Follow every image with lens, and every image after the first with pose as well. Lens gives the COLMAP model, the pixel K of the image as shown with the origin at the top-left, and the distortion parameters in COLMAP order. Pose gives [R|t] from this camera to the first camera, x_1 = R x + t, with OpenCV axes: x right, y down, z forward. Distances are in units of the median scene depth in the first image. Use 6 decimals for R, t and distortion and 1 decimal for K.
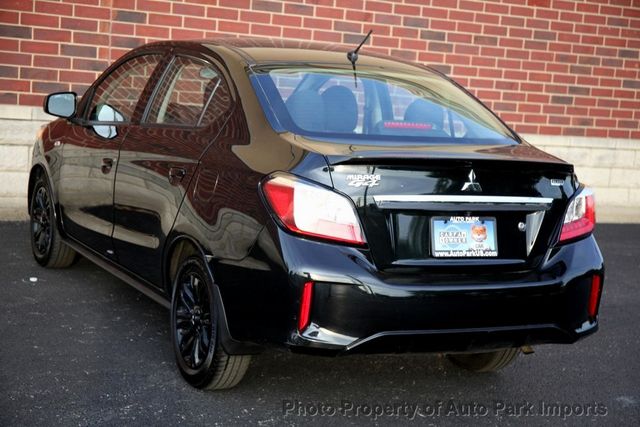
lens RADIAL K [[1176.6, 0, 330.0], [0, 1176.6, 196.8], [0, 0, 1]] dist [0.099768, 0.000000]
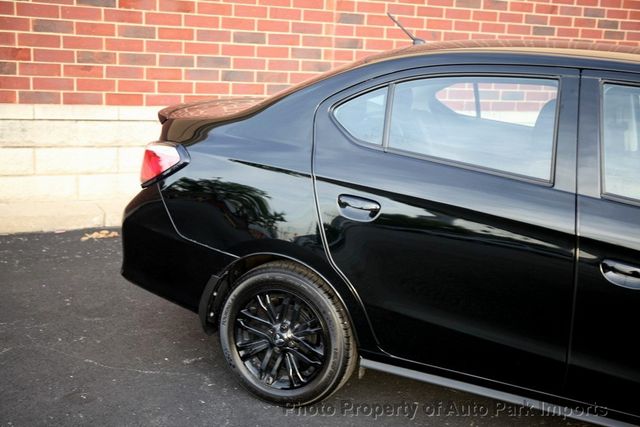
lens RADIAL K [[888.6, 0, 307.3], [0, 888.6, 204.1], [0, 0, 1]] dist [0.053458, 0.000000]
pose [[0.998335, -0.018201, -0.054730, -0.168828], [0.022090, 0.997209, 0.071314, -0.045162], [0.053279, -0.072404, 0.995951, 0.196042]]
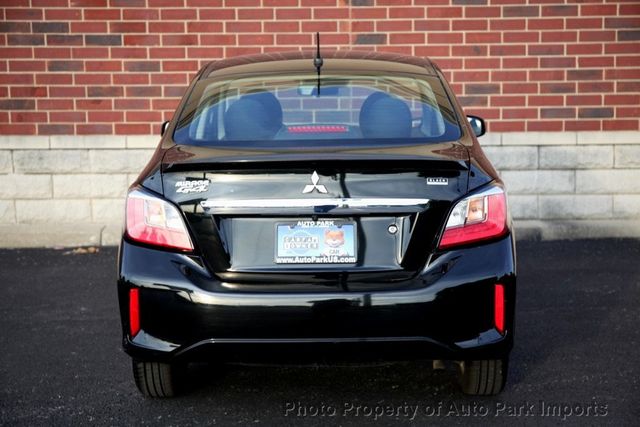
lens RADIAL K [[1194.6, 0, 319.6], [0, 1194.6, 223.8], [0, 0, 1]] dist [0.127801, 0.000000]
pose [[0.863960, -0.025823, -0.502897, 0.308772], [0.024377, 0.999658, -0.009453, 0.014658], [0.502969, -0.004092, 0.864295, 0.091210]]
